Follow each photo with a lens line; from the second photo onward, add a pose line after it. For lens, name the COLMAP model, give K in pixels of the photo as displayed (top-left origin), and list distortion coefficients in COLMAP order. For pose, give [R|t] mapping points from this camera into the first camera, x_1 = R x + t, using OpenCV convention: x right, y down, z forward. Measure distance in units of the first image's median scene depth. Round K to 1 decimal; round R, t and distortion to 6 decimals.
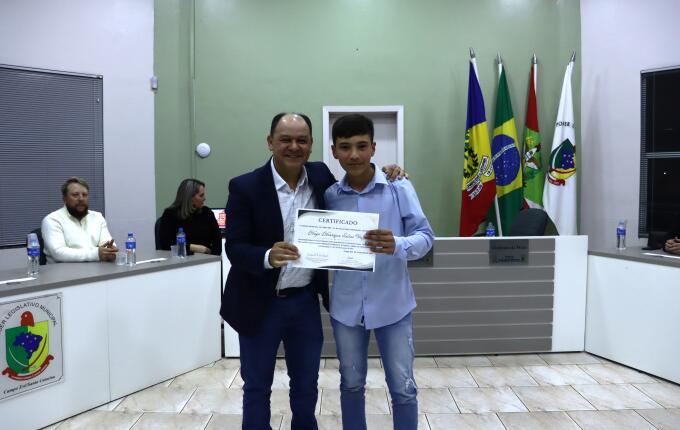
lens RADIAL K [[560.5, 0, 335.4], [0, 560.5, 214.3], [0, 0, 1]] dist [-0.174712, 0.154450]
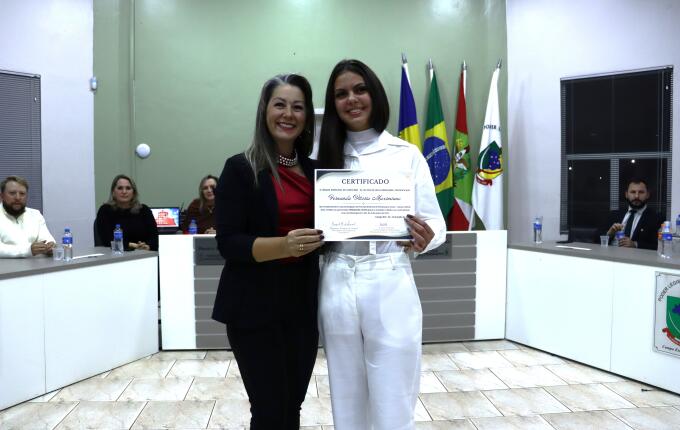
lens RADIAL K [[560.5, 0, 335.9], [0, 560.5, 213.8], [0, 0, 1]] dist [-0.174712, 0.154450]
pose [[0.995454, -0.002919, 0.095194, 0.026012], [0.003755, 0.999956, -0.008604, 0.014764], [-0.095165, 0.008923, 0.995422, -0.048620]]
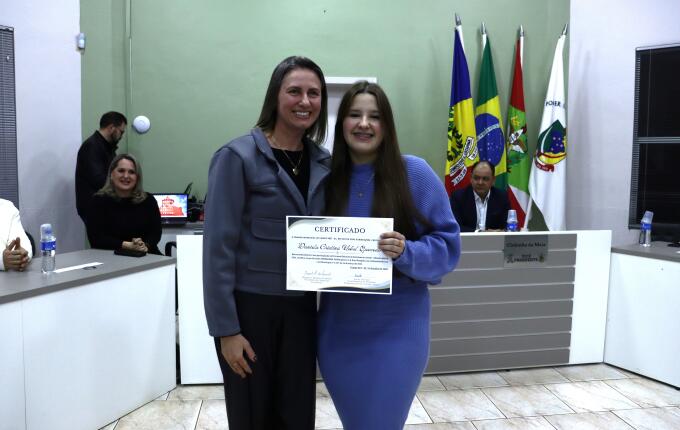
lens RADIAL K [[560.5, 0, 336.9], [0, 560.5, 215.6], [0, 0, 1]] dist [-0.174712, 0.154450]
pose [[0.991174, 0.001792, 0.132554, -0.082554], [-0.006177, 0.999447, 0.032676, -0.009822], [-0.132422, -0.033206, 0.990637, 0.203446]]
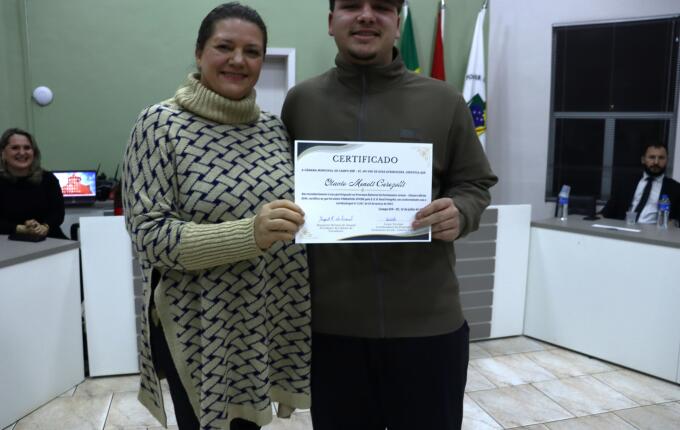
lens RADIAL K [[560.5, 0, 338.2], [0, 560.5, 213.6], [0, 0, 1]] dist [-0.174712, 0.154450]
pose [[0.962828, -0.020377, 0.269345, -0.069727], [-0.000387, 0.997045, 0.076814, -0.014193], [-0.270114, -0.074063, 0.959975, 0.235126]]
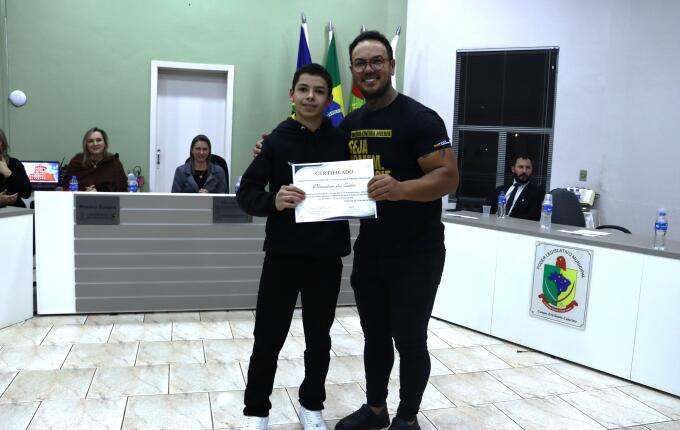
lens RADIAL K [[560.5, 0, 337.7], [0, 560.5, 215.4], [0, 0, 1]] dist [-0.174712, 0.154450]
pose [[0.957448, 0.013821, 0.288274, 0.028109], [-0.032216, 0.997728, 0.059166, 0.014244], [-0.286802, -0.065935, 0.955718, -0.030664]]
